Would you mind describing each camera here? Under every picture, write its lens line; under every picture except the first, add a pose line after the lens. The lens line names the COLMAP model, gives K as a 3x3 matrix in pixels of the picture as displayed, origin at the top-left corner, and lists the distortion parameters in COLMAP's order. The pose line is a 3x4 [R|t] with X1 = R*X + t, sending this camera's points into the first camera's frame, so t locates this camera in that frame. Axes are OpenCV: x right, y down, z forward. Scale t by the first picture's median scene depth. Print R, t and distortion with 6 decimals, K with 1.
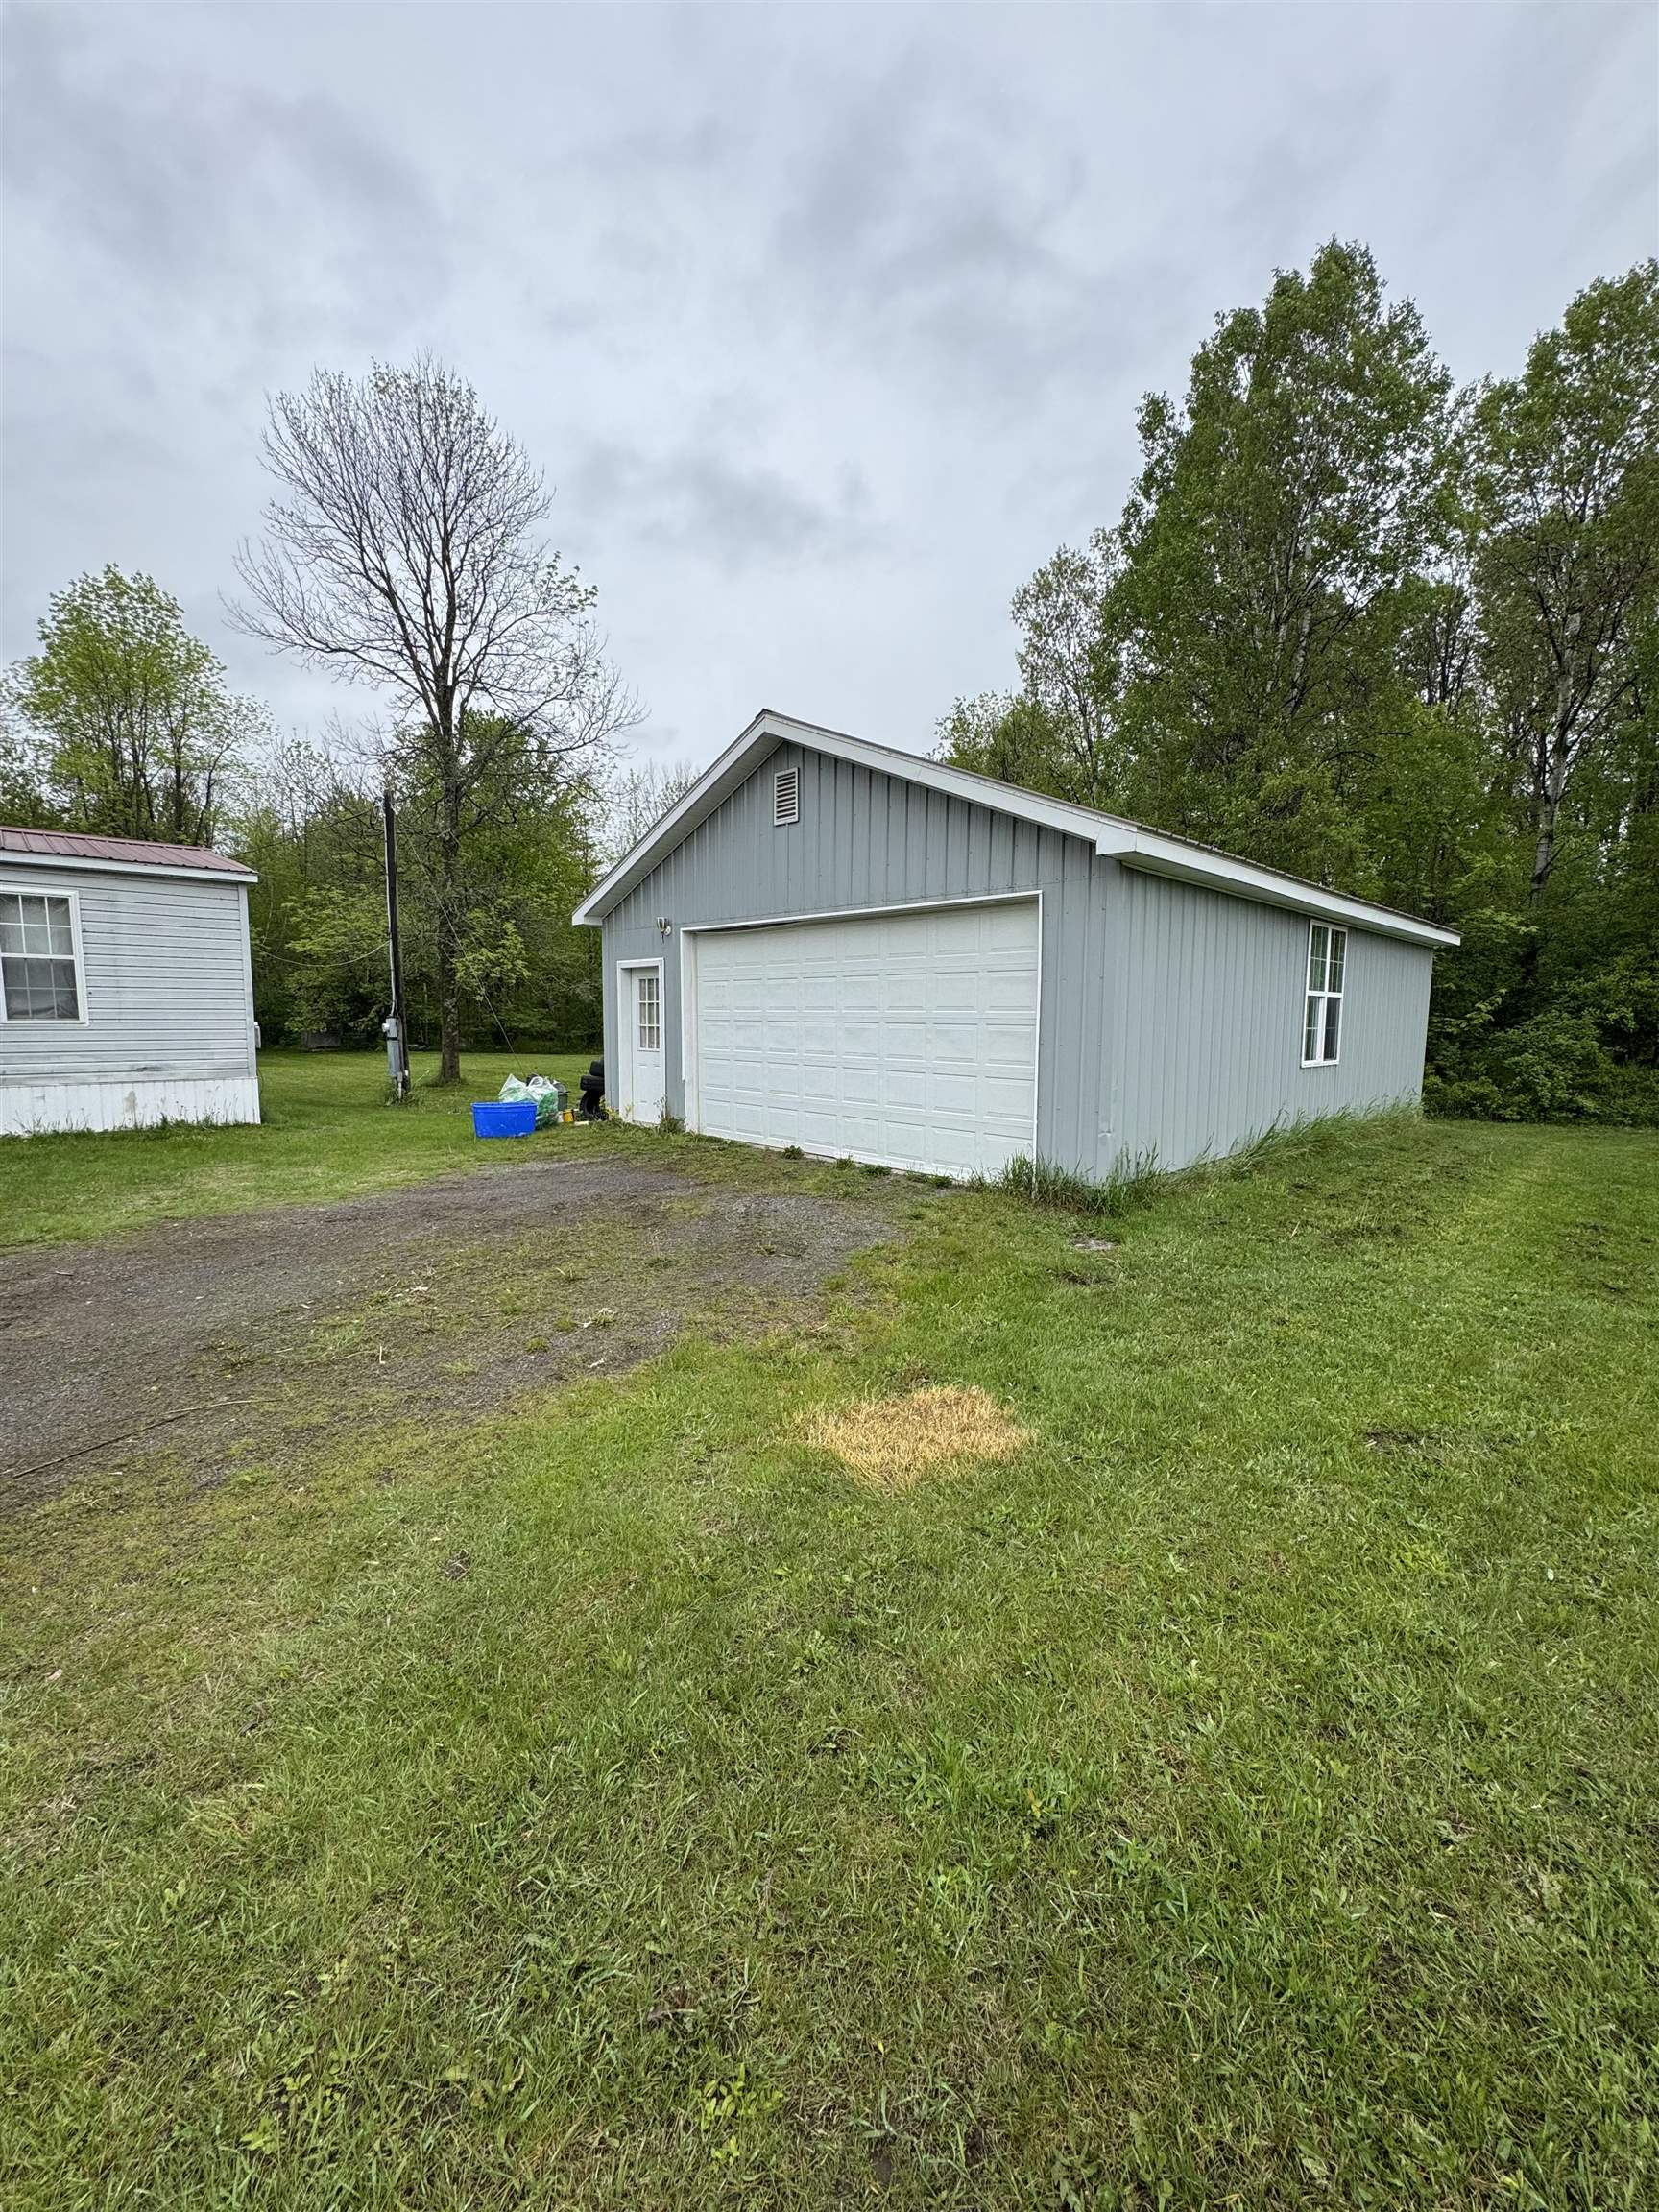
lens RADIAL K [[884.2, 0, 829.4], [0, 884.2, 1108.9], [0, 0, 1]] dist [-0.000554, -0.000027]
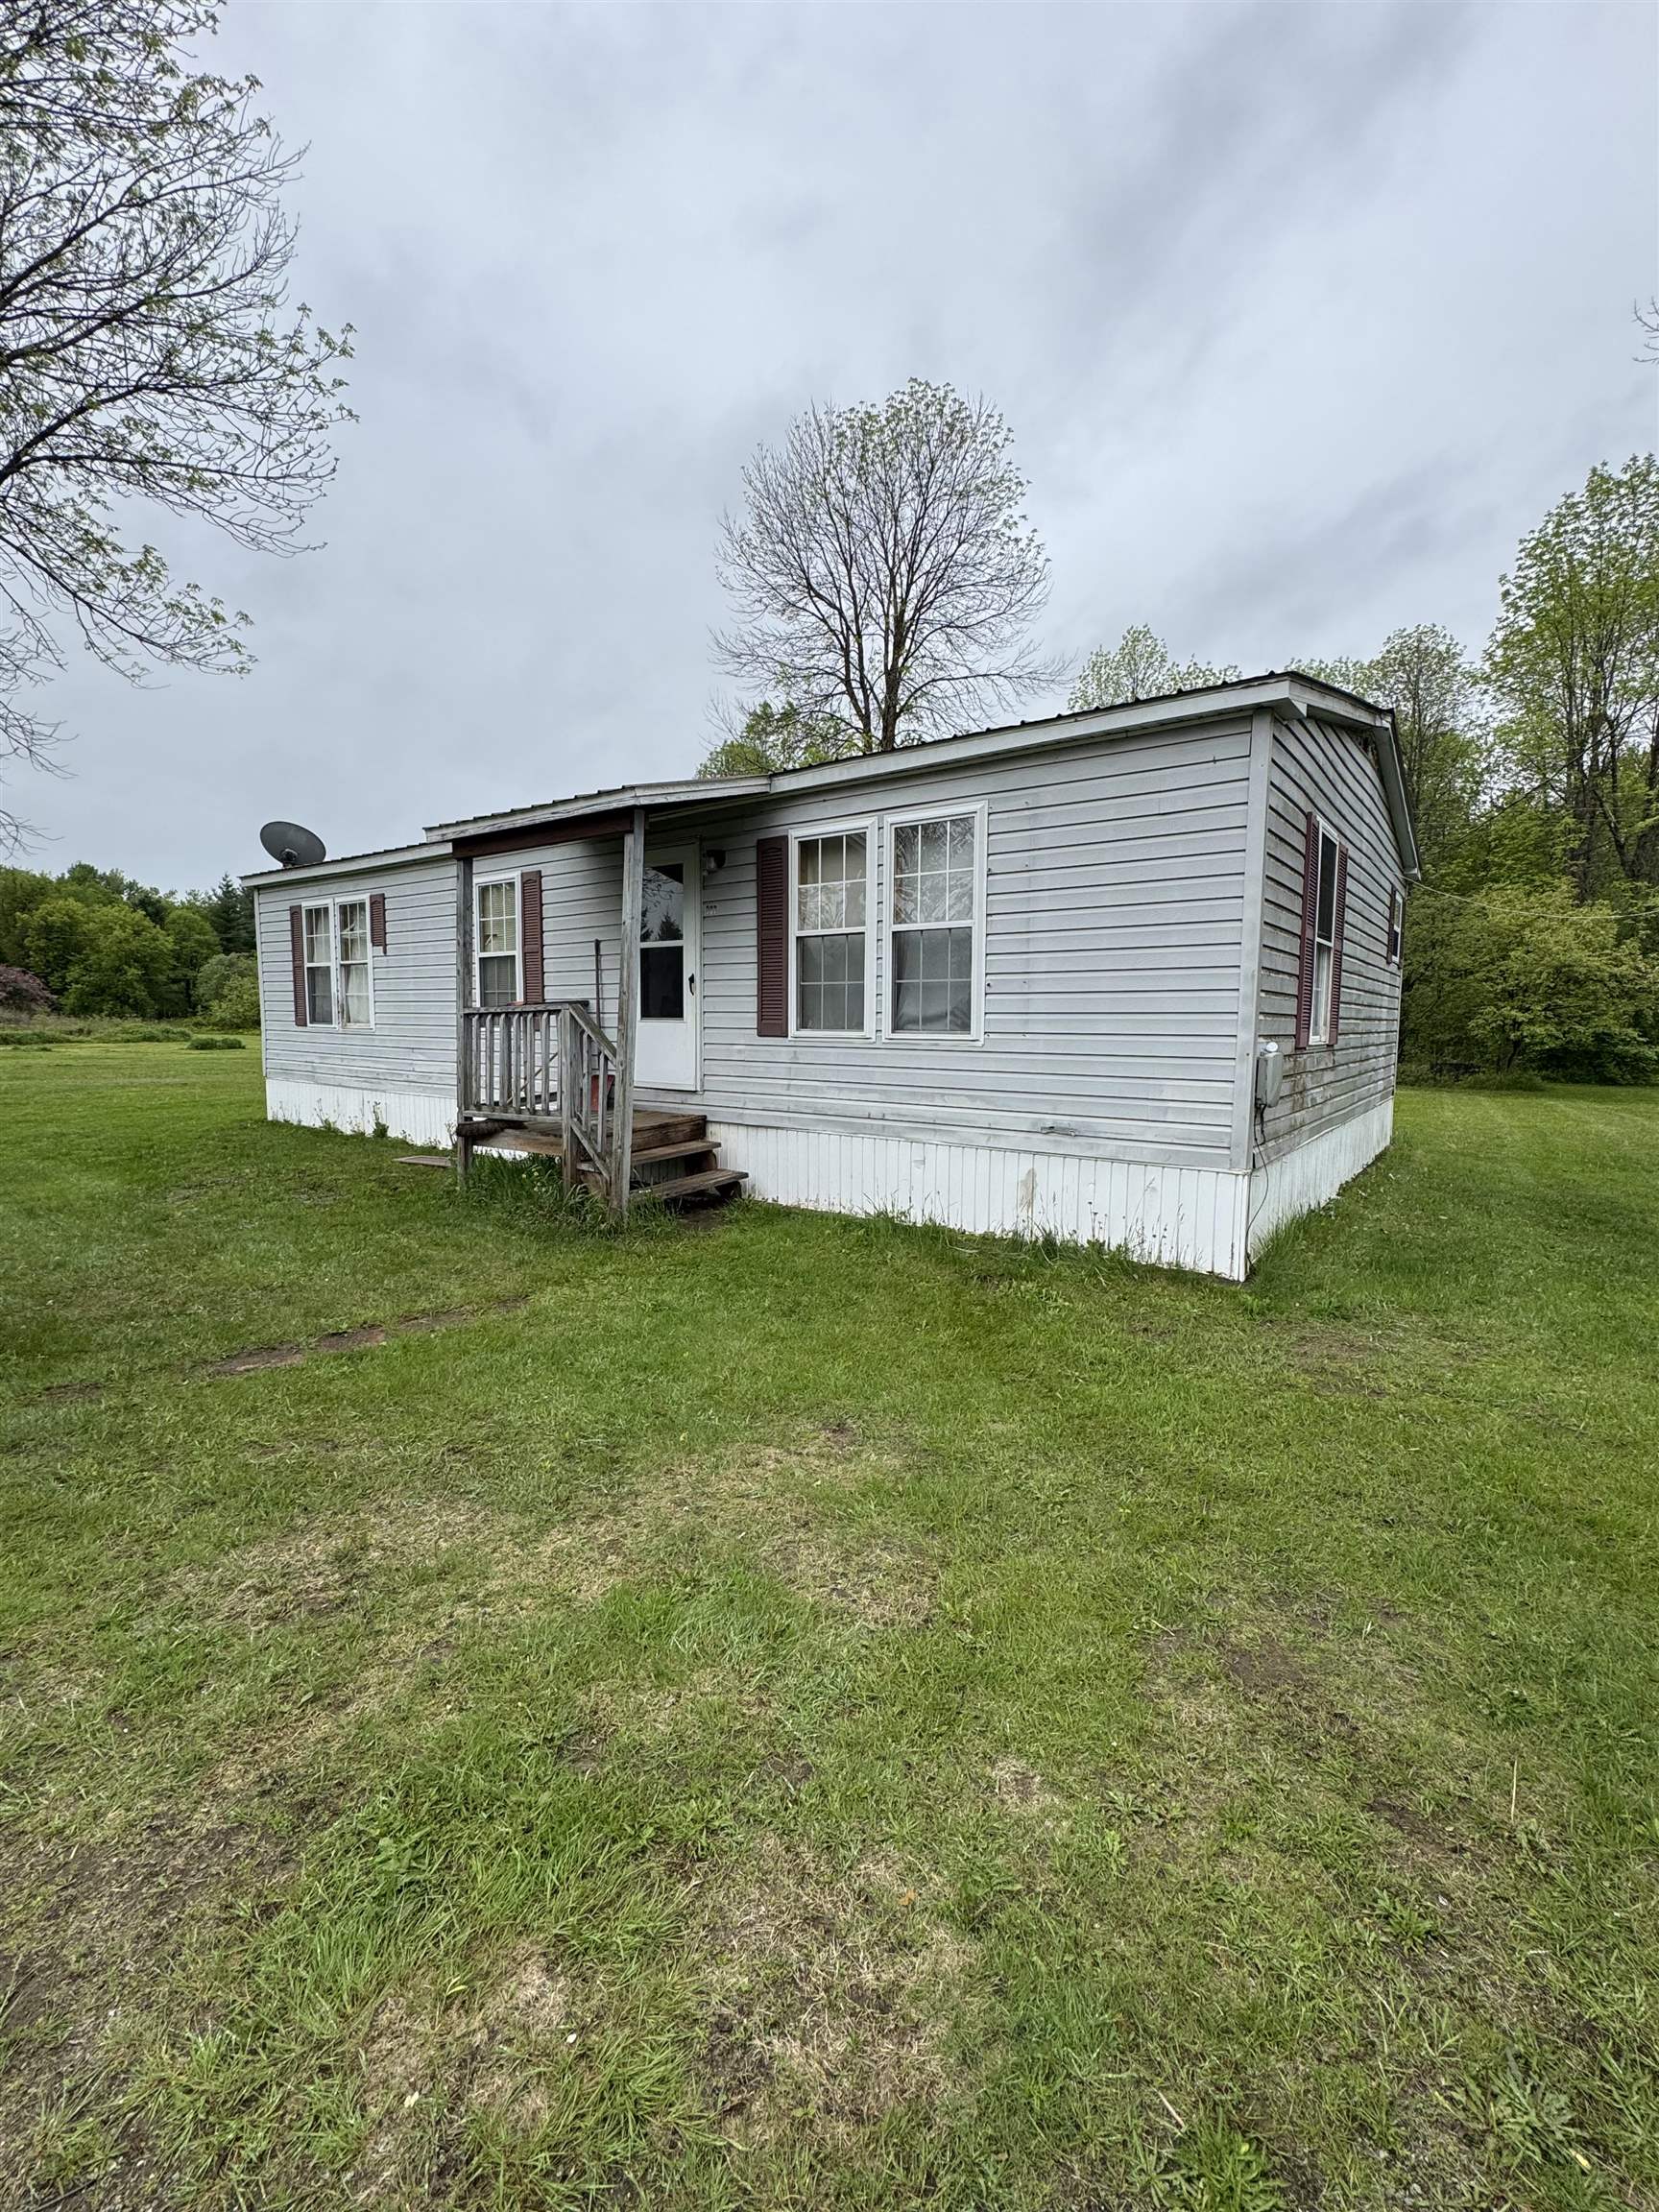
lens RADIAL K [[951.3, 0, 823.1], [0, 951.3, 1098.7], [0, 0, 1]] dist [-0.001465, 0.000018]
pose [[0.184647, 0.068257, -0.980432, -0.261195], [-0.112696, 0.992476, 0.047871, -0.075839], [0.976322, 0.101651, 0.190950, 0.772490]]
